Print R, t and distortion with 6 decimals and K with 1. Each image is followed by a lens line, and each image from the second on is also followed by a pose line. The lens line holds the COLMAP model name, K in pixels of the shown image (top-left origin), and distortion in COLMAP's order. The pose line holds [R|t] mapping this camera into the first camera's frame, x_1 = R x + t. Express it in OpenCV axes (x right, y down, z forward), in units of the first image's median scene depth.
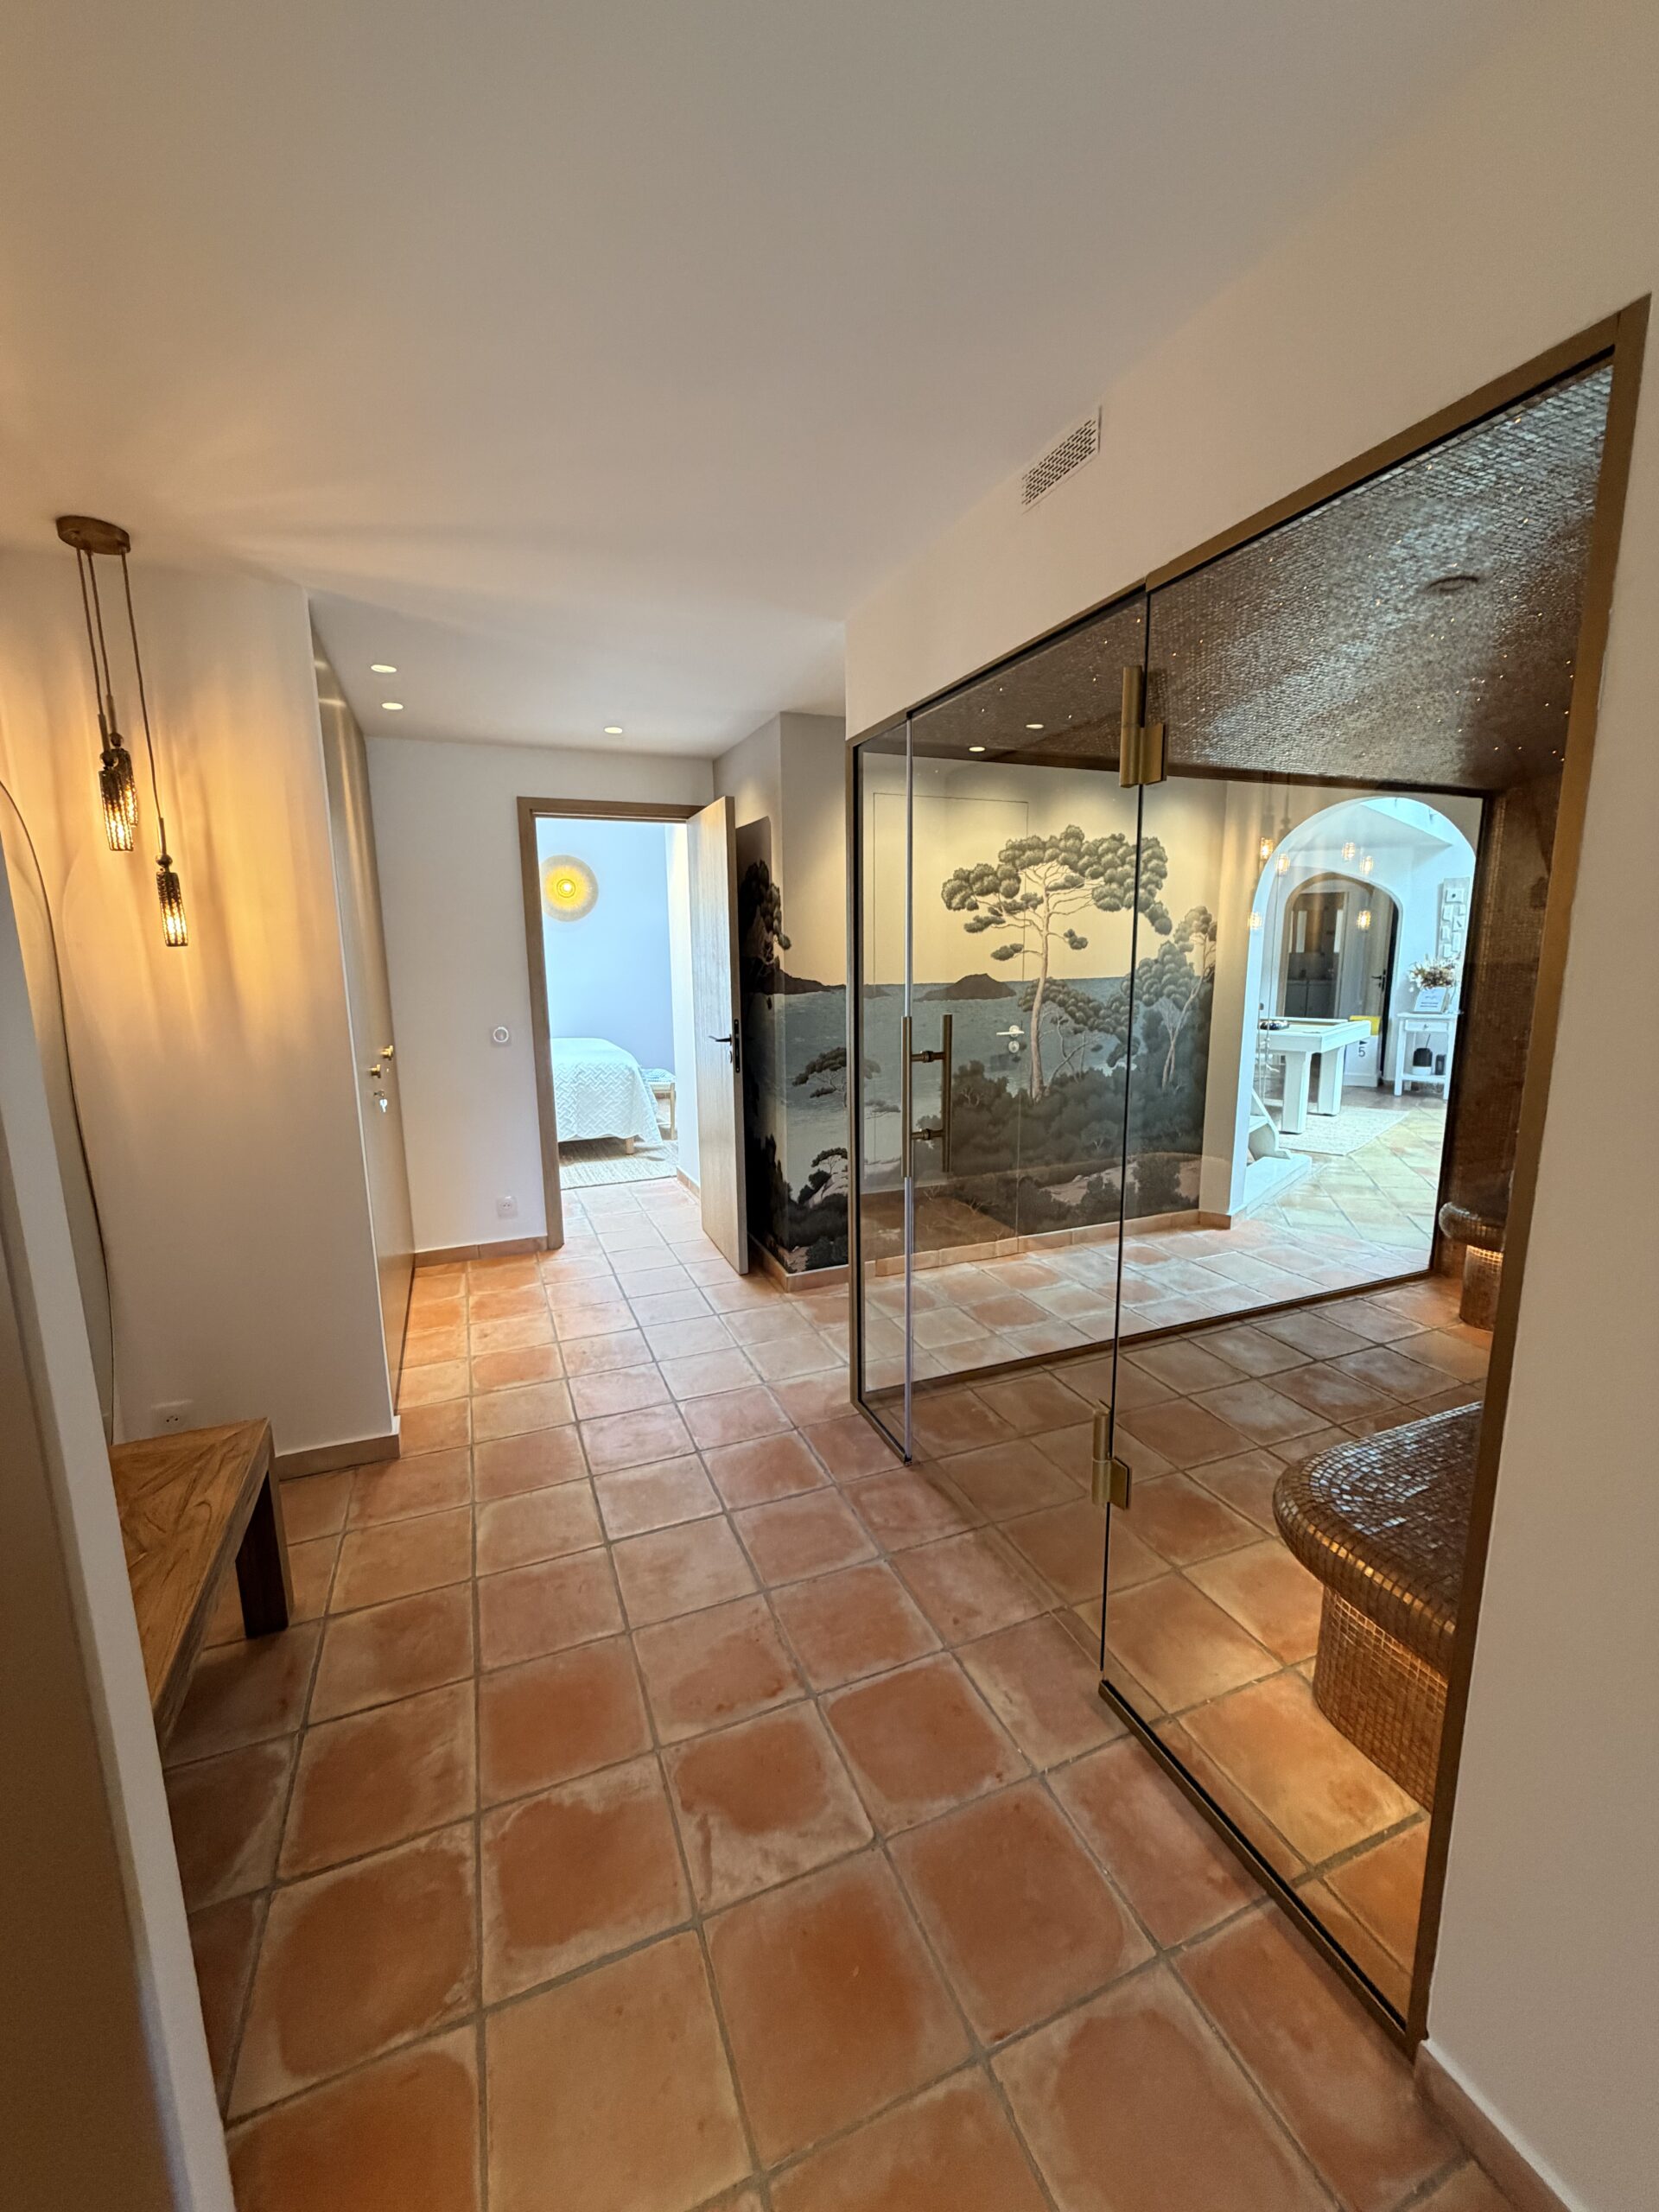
lens RADIAL K [[886.8, 0, 821.6], [0, 886.8, 1096.4], [0, 0, 1]] dist [-0.001225, 0.000456]
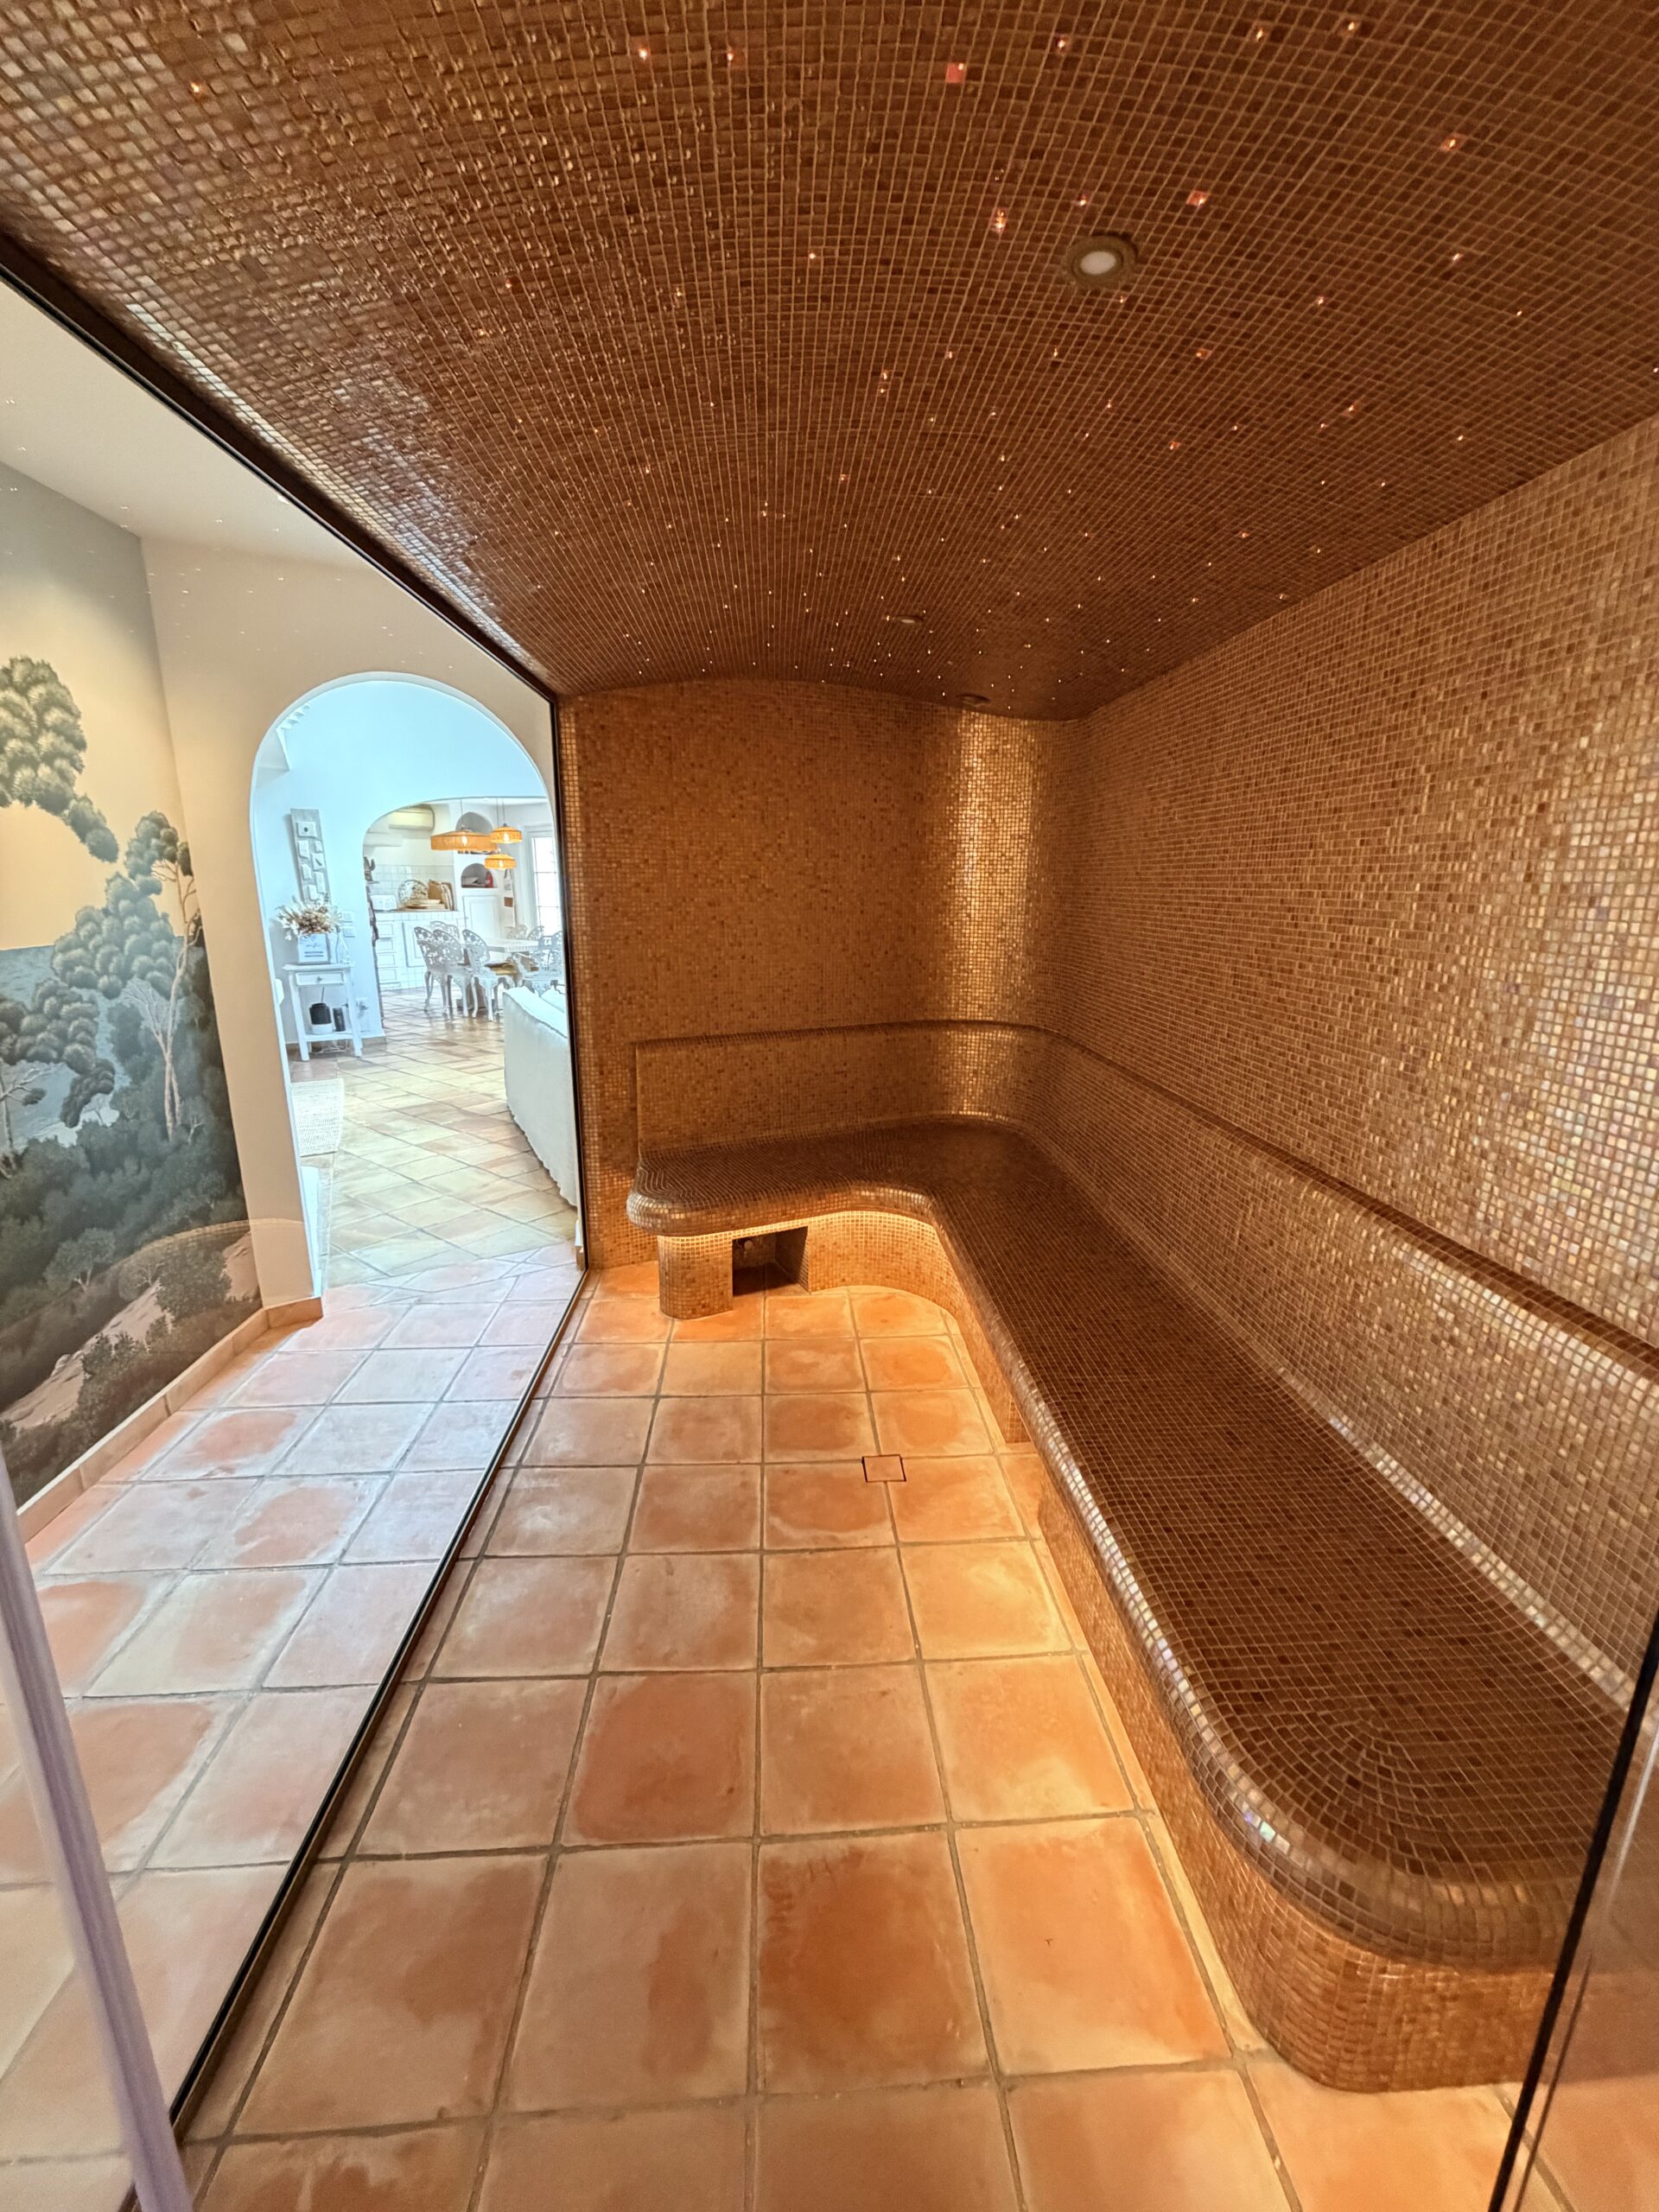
lens RADIAL K [[886.8, 0, 829.0], [0, 886.8, 1097.2], [0, 0, 1]] dist [-0.001225, 0.000456]
pose [[0.318044, -0.212807, 0.923884, 0.003218], [0.152998, 0.973231, 0.171505, -0.068808], [-0.935649, 0.086807, 0.342090, 0.420347]]
